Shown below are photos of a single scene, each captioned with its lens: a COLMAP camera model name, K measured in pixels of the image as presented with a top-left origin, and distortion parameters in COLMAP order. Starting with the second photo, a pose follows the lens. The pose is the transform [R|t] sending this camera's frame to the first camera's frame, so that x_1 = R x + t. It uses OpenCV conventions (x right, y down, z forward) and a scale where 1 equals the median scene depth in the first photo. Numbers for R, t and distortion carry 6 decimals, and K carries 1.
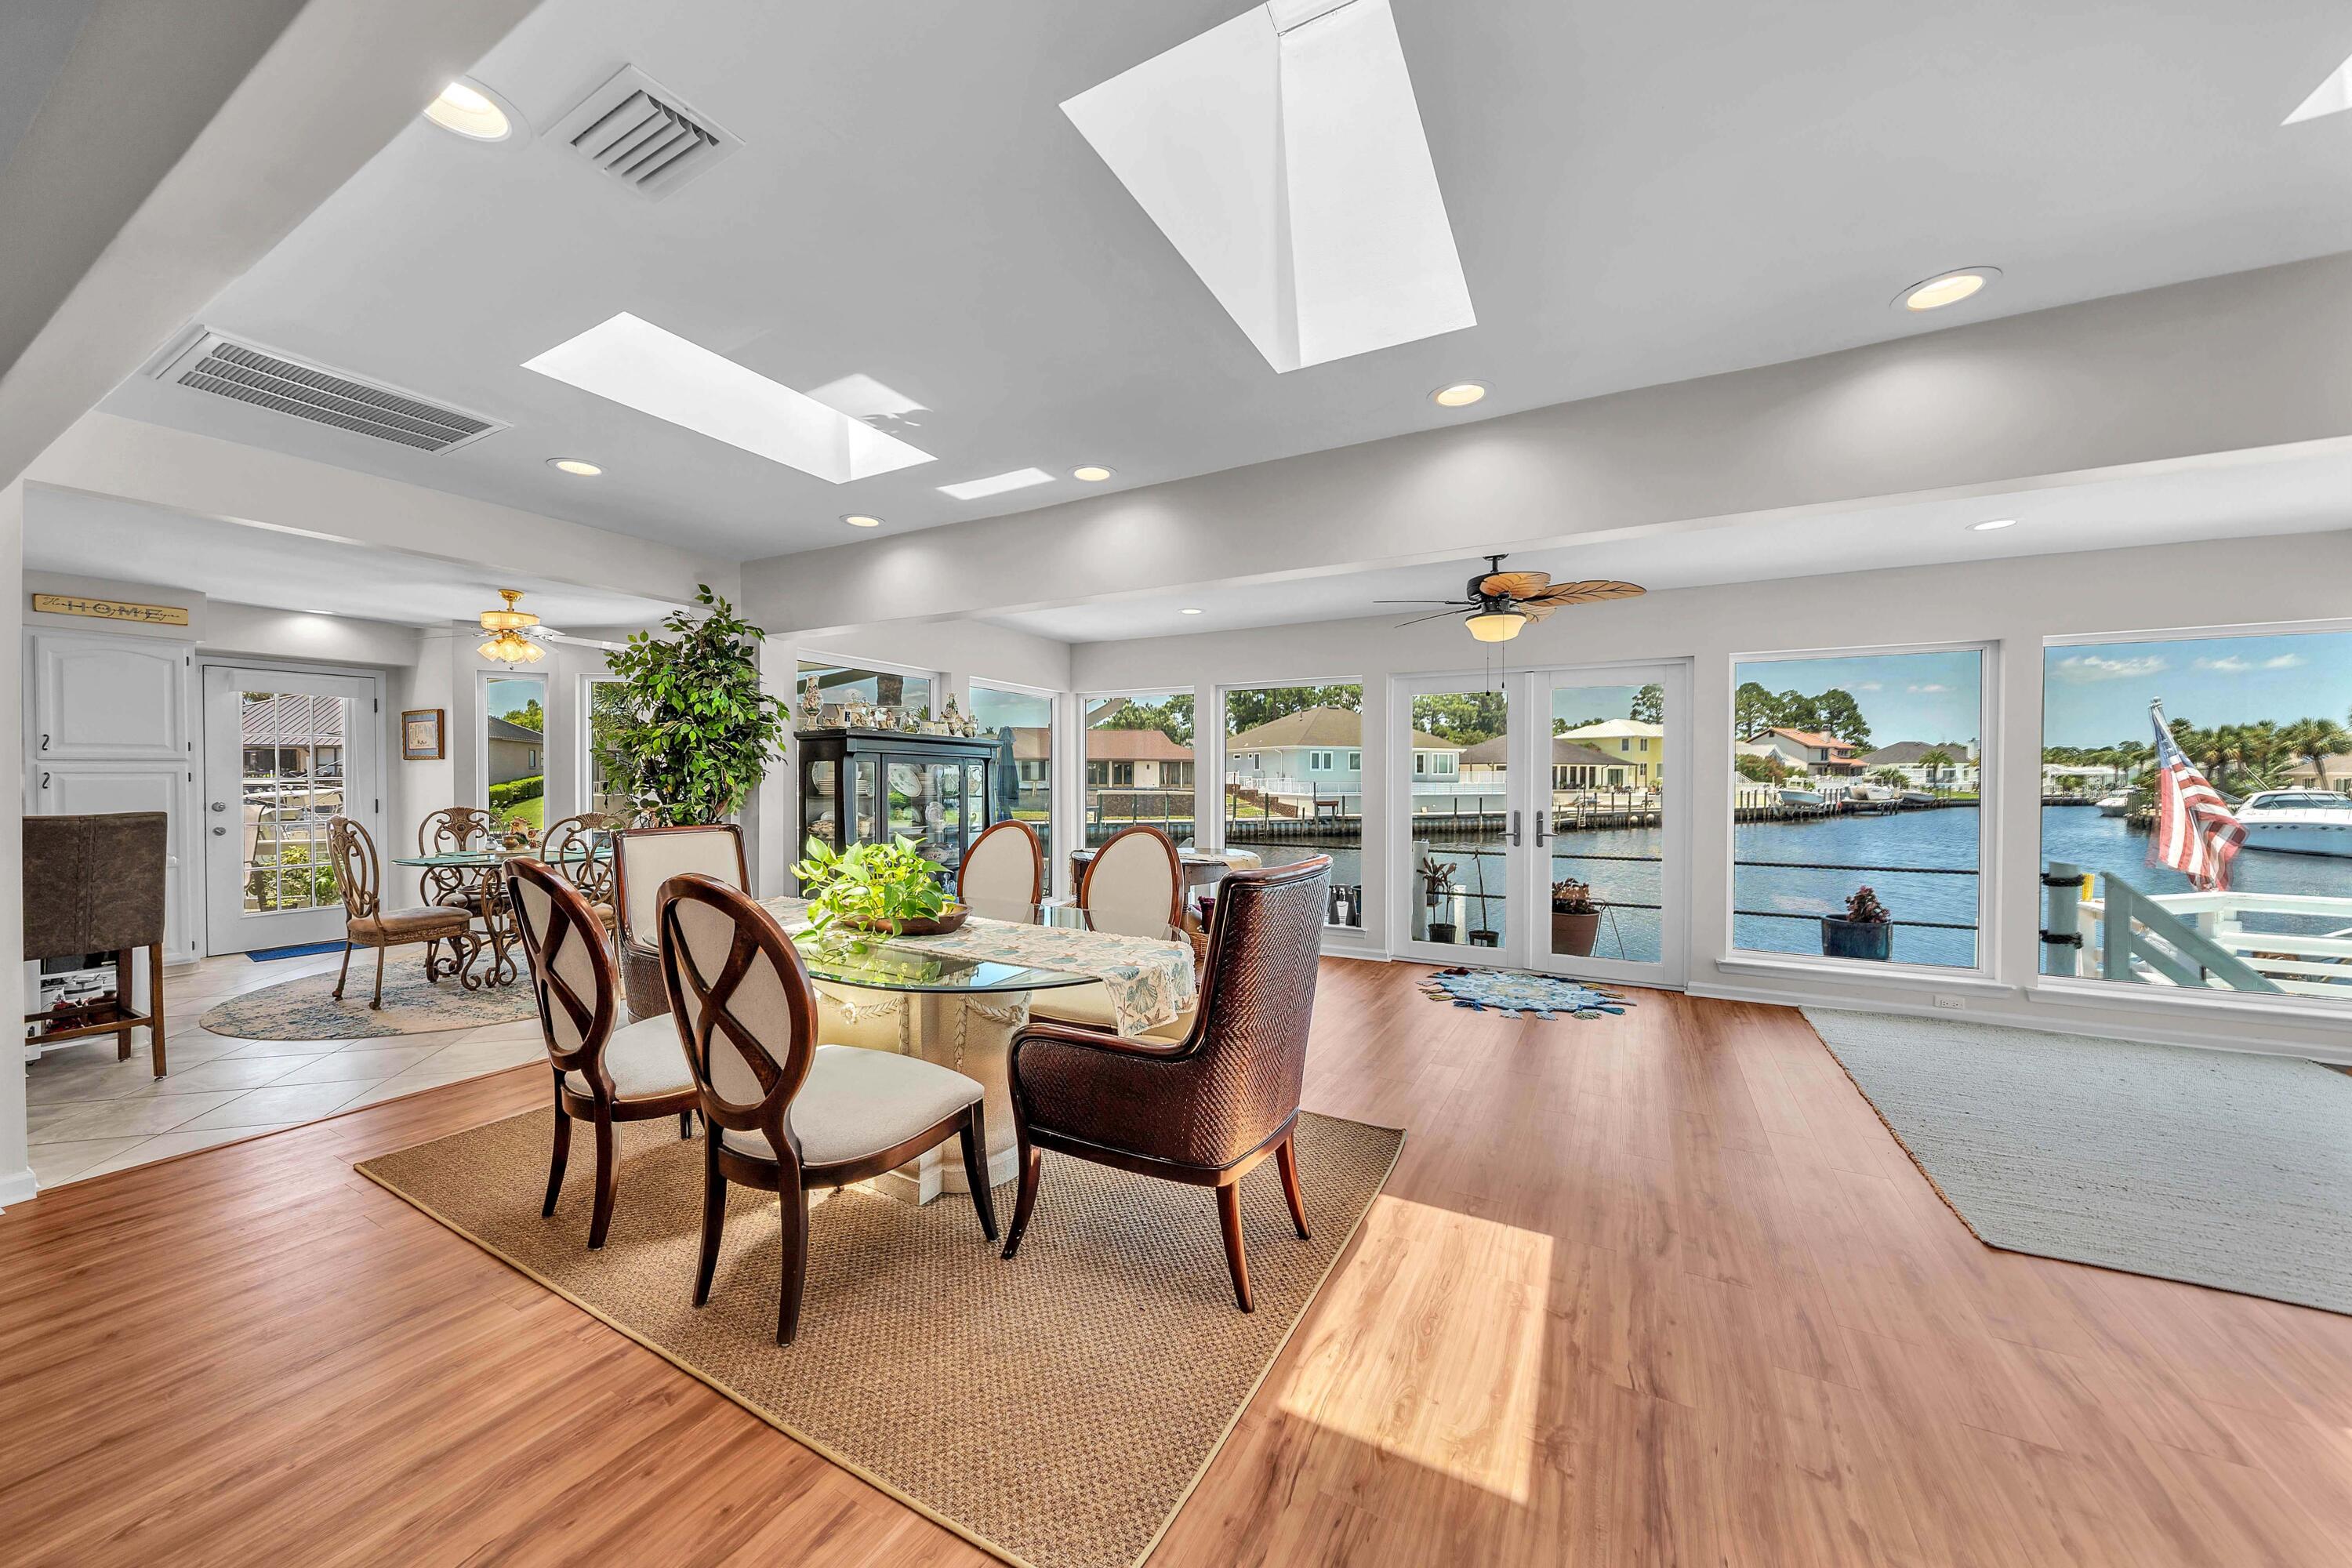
lens RADIAL K [[817.2, 0, 1142.7], [0, 817.2, 780.9], [0, 0, 1]] dist [-0.003437, 0.000073]
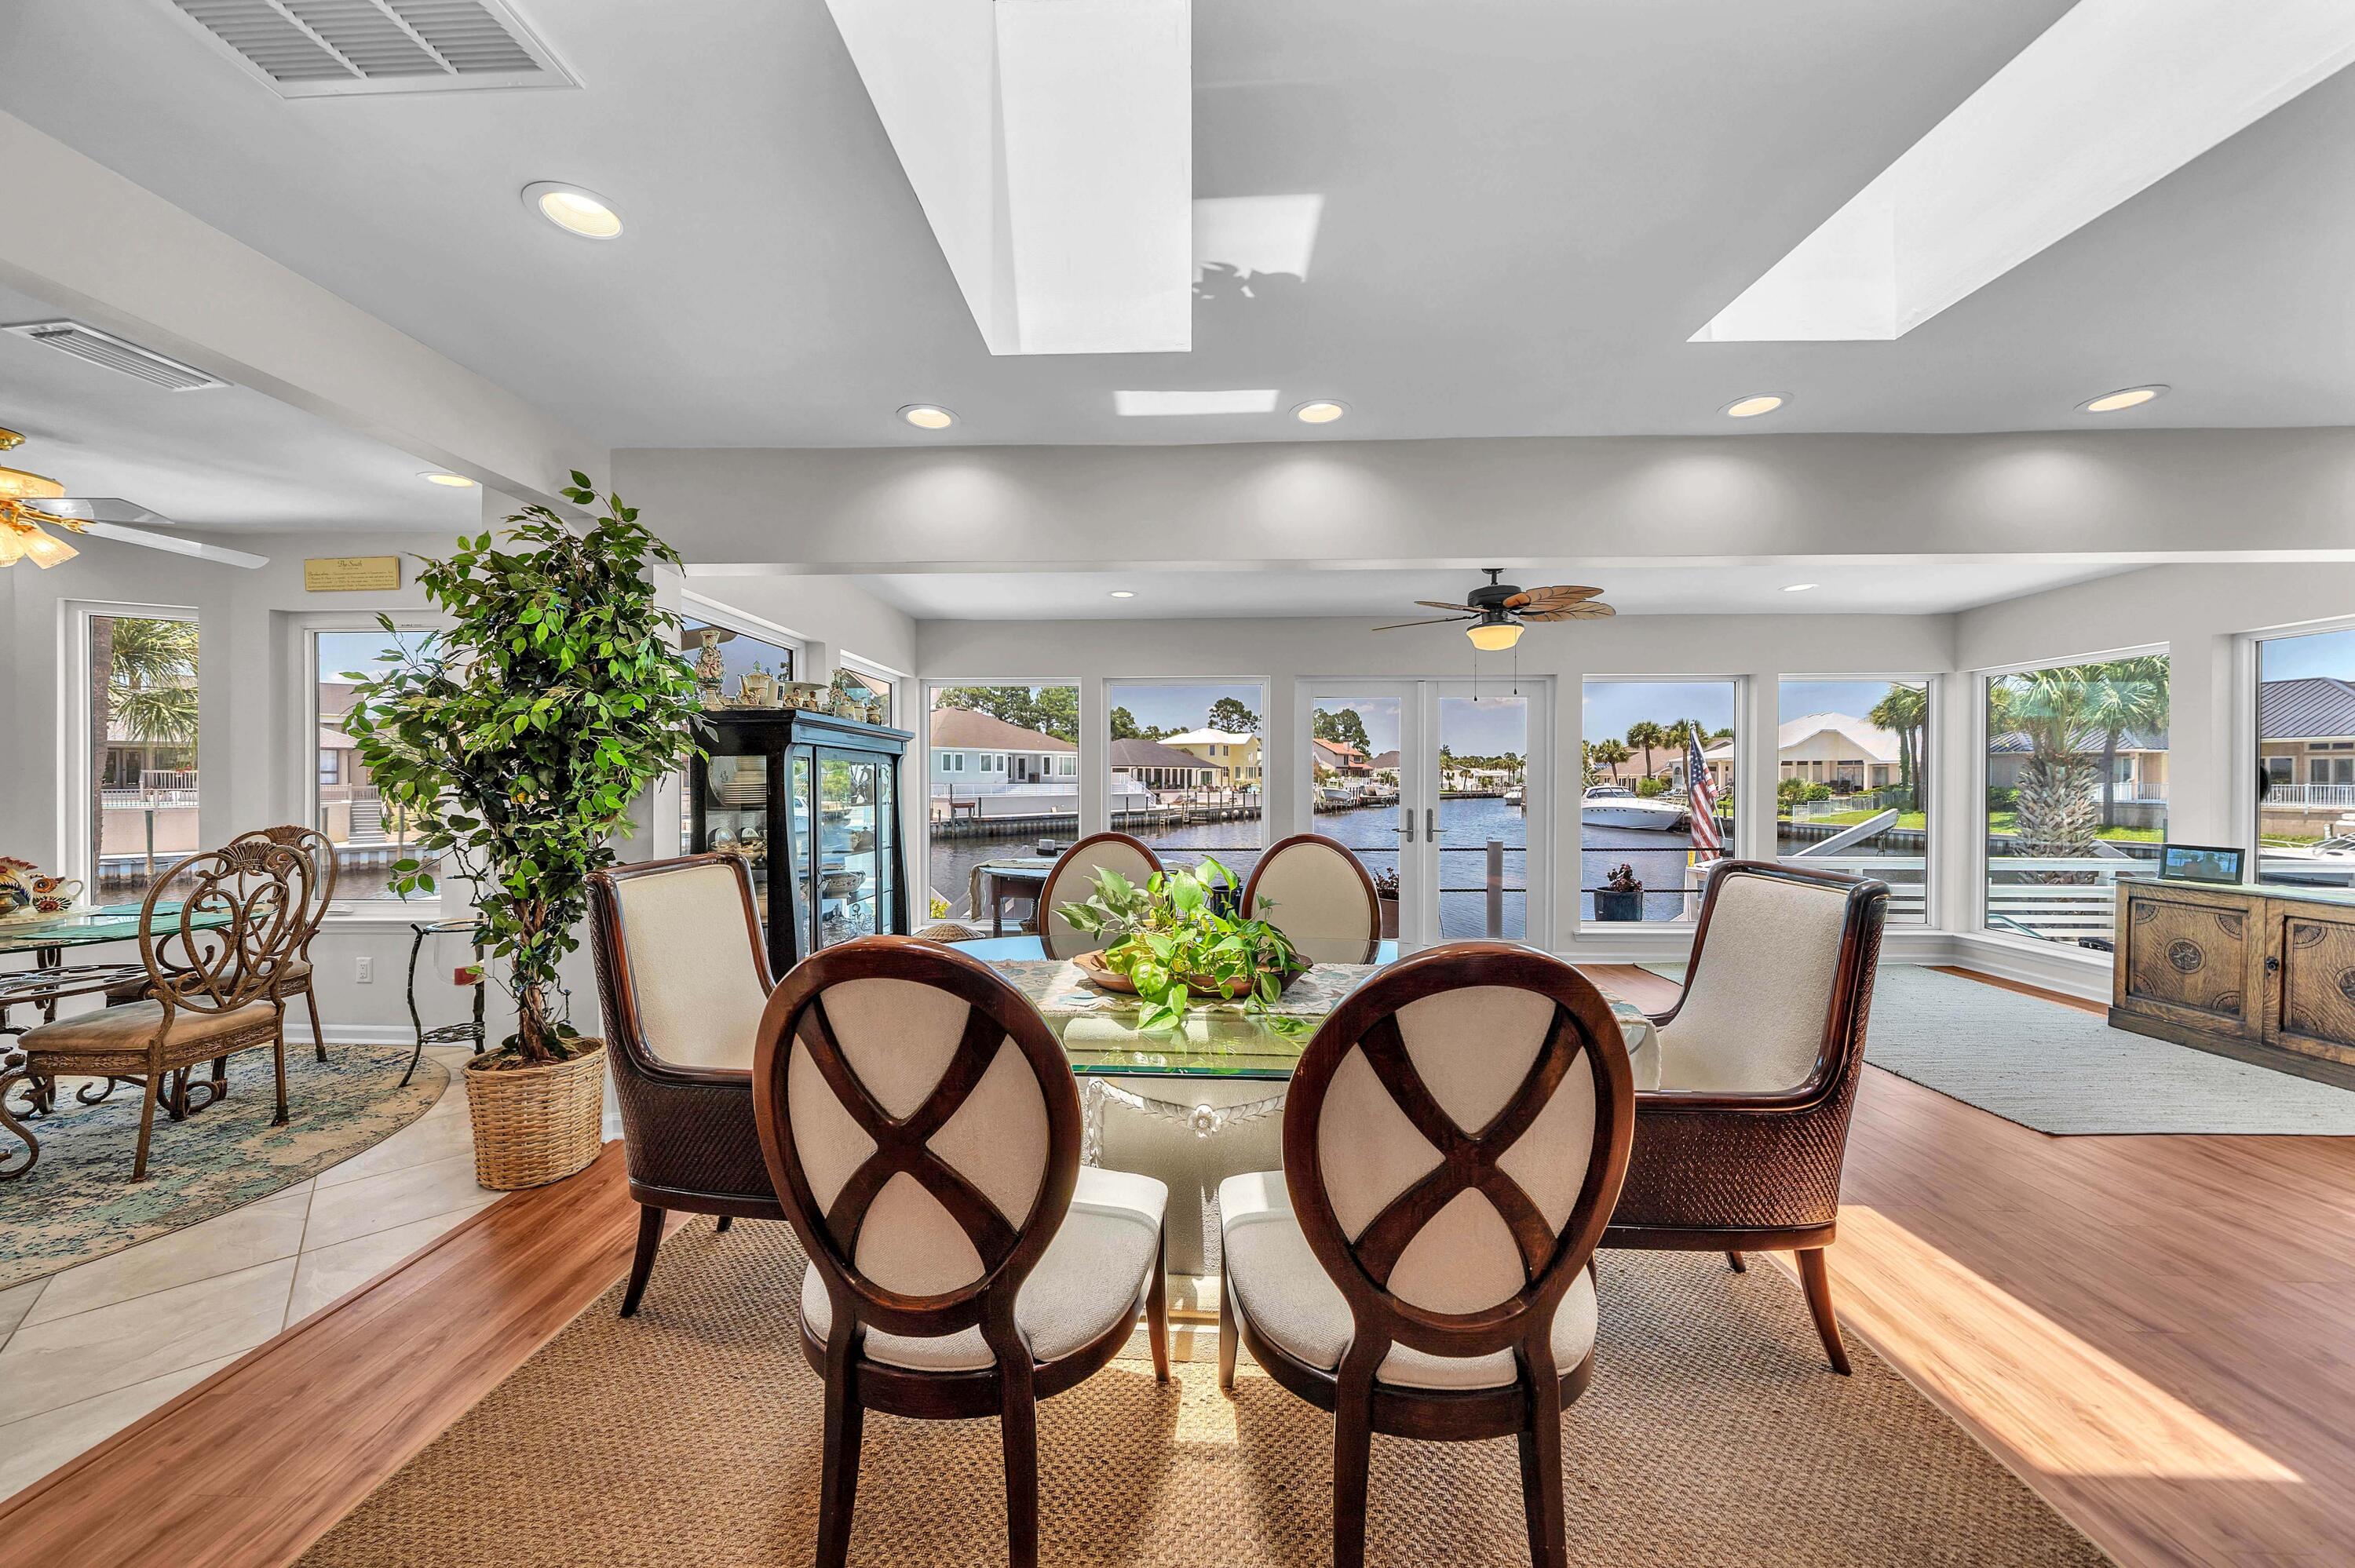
lens RADIAL K [[818.2, 0, 1144.2], [0, 818.2, 780.9], [0, 0, 1]] dist [-0.003437, 0.000073]
pose [[0.892827, -0.003121, 0.450390, -0.381290], [0.004068, 0.999991, -0.001135, -0.000896], [-0.450382, 0.002845, 0.892831, 0.217285]]
